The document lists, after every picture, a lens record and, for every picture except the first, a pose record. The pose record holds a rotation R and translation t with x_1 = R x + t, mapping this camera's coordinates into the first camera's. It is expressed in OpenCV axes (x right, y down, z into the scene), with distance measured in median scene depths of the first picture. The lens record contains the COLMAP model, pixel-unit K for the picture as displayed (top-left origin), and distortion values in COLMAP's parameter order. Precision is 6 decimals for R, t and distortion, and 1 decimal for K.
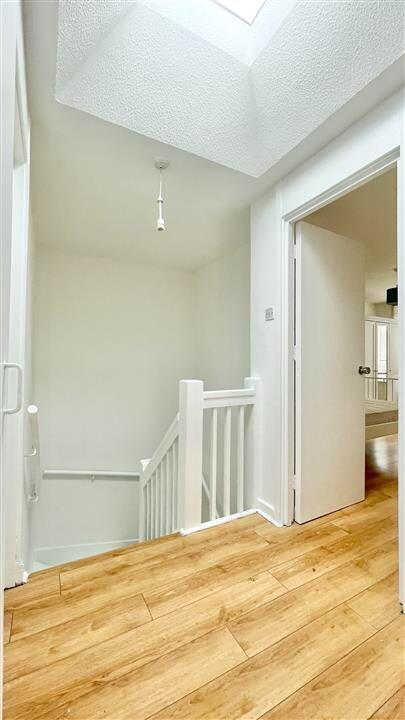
lens RADIAL K [[284.8, 0, 202.3], [0, 284.8, 361.3], [0, 0, 1]] dist [-0.015180, -0.000020]
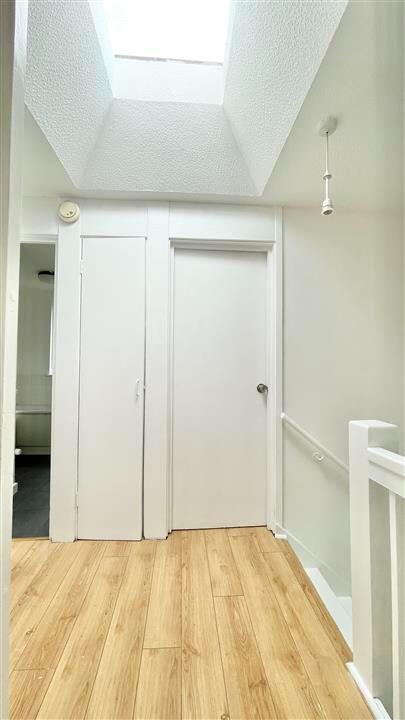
lens RADIAL K [[284.8, 0, 201.5], [0, 284.8, 359.0], [0, 0, 1]] dist [-0.015180, -0.000020]
pose [[-0.410182, -0.034137, -0.911364, 0.875044], [-0.005552, 0.999374, -0.034934, -0.055195], [0.911987, -0.009270, -0.410115, 1.297113]]
